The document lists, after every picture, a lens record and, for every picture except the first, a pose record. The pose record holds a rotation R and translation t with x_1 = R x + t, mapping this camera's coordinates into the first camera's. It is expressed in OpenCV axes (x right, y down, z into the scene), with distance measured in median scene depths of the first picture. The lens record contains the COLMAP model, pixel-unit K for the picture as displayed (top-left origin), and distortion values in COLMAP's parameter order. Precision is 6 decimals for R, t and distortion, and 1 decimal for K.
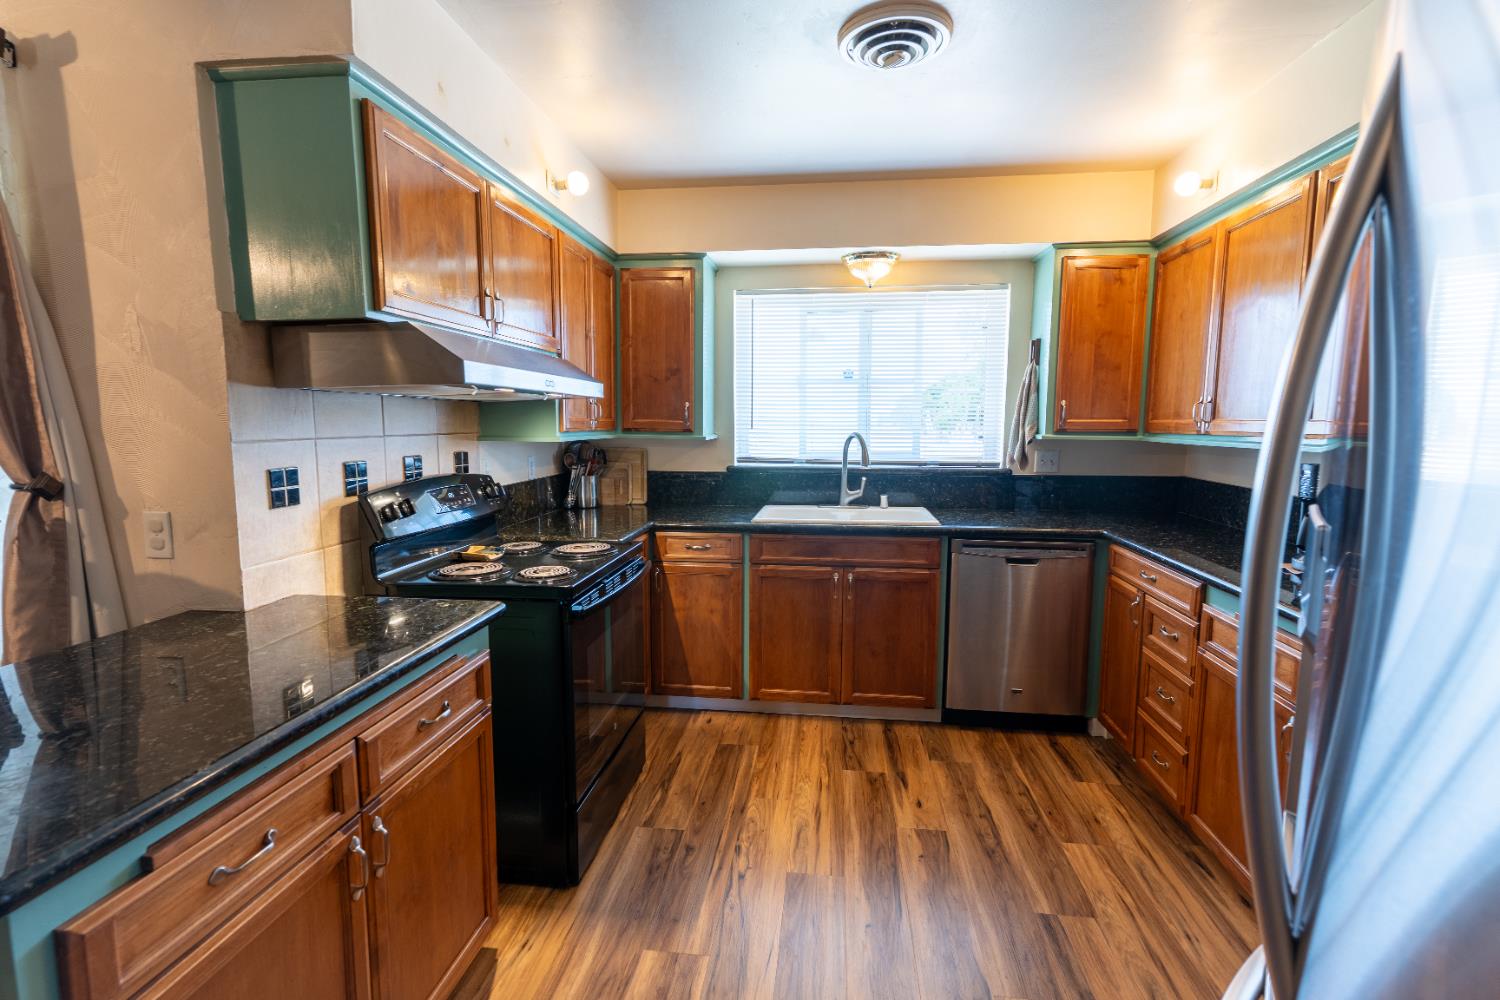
lens RADIAL K [[702.8, 0, 718.0], [0, 702.8, 504.2], [0, 0, 1]] dist [-0.053932, 0.000028]
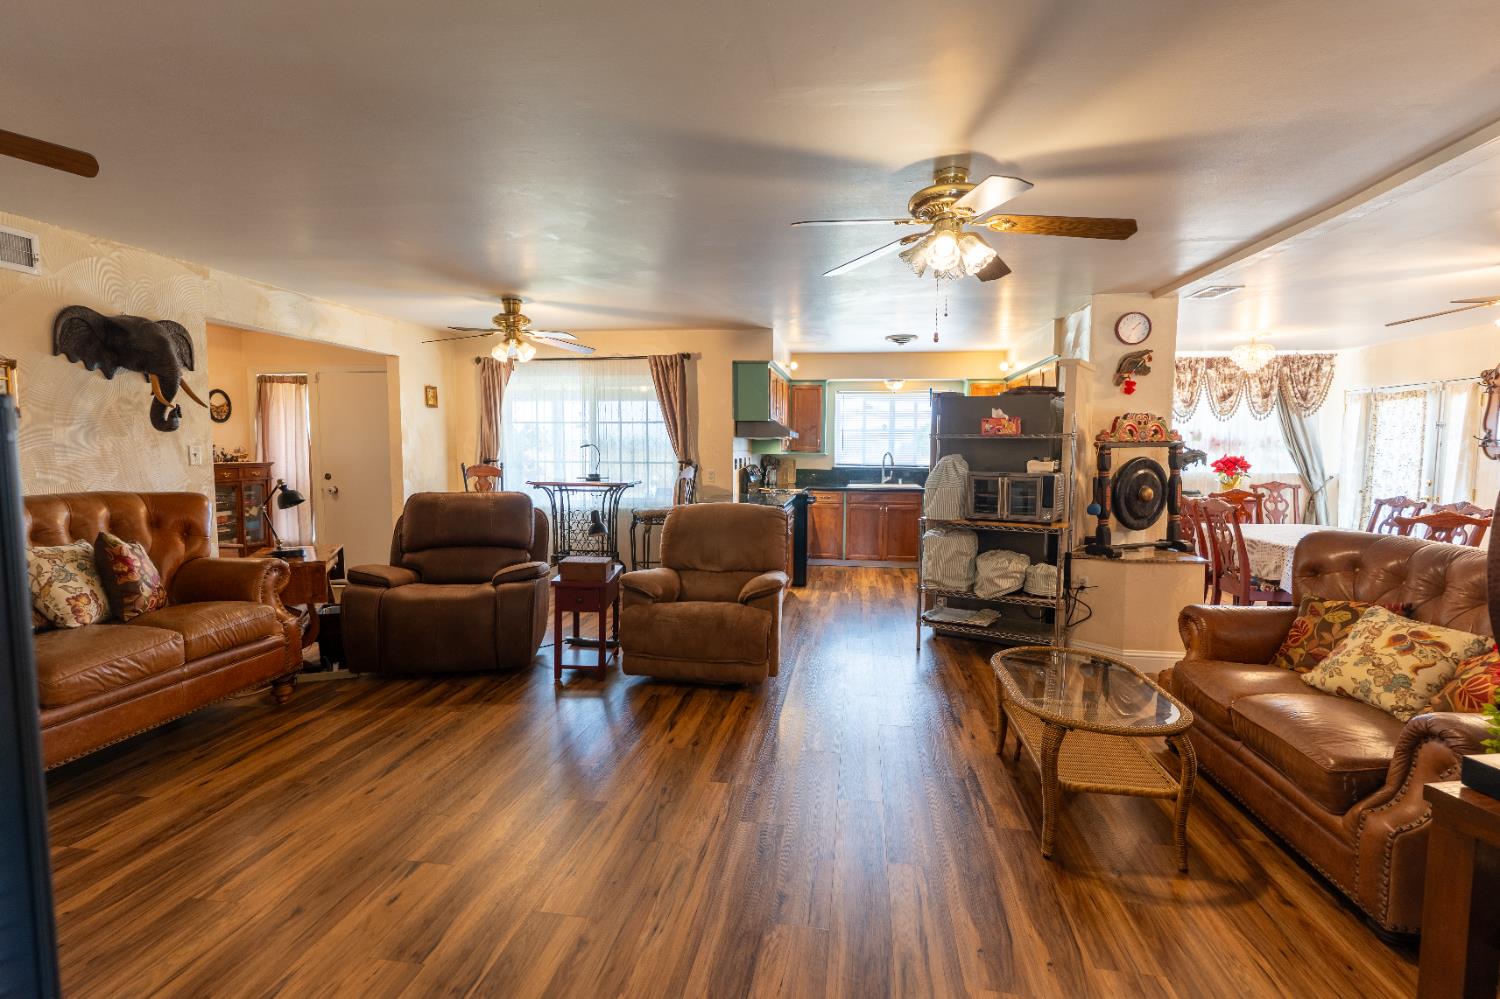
lens RADIAL K [[721.3, 0, 750.0], [0, 721.3, 499.5], [0, 0, 1]] dist [0.000532, -0.000114]
pose [[0.999980, 0.006051, -0.001792, -0.288612], [-0.006125, 0.999003, -0.044211, 0.181361], [0.001523, 0.044221, 0.999021, -1.555643]]
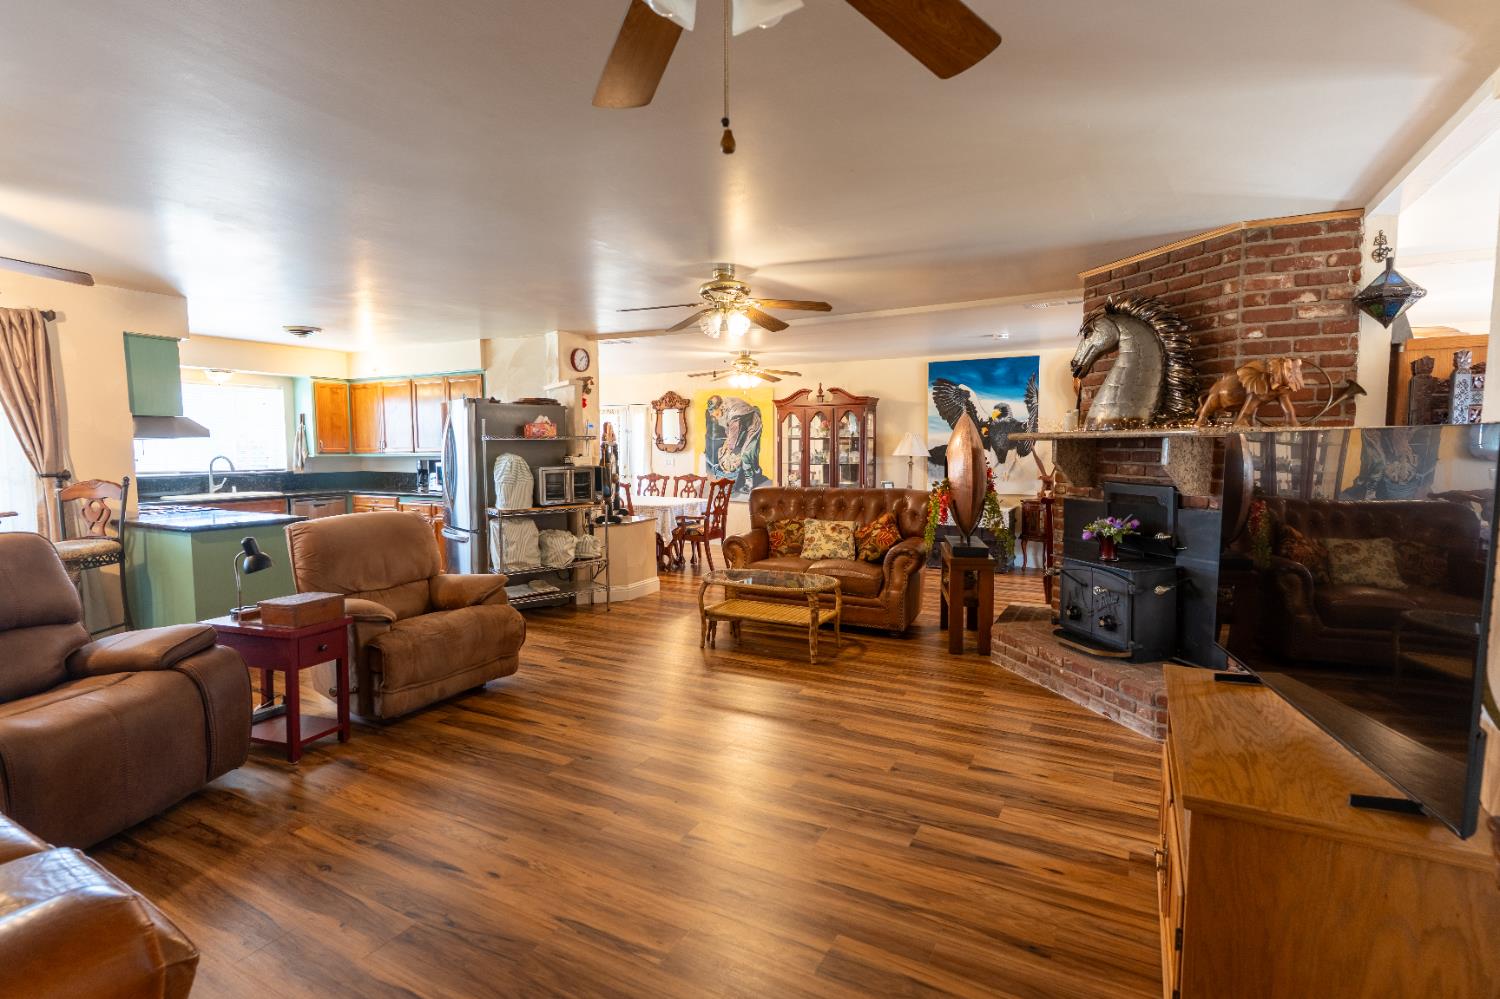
lens RADIAL K [[705.6, 0, 750.0], [0, 705.6, 499.5], [0, 0, 1]] dist [-0.007168, -0.000251]
pose [[0.342177, -0.074258, 0.936697, -1.255278], [0.117139, 0.992467, 0.035889, 0.136969], [-0.932305, 0.097444, 0.348298, -1.191385]]
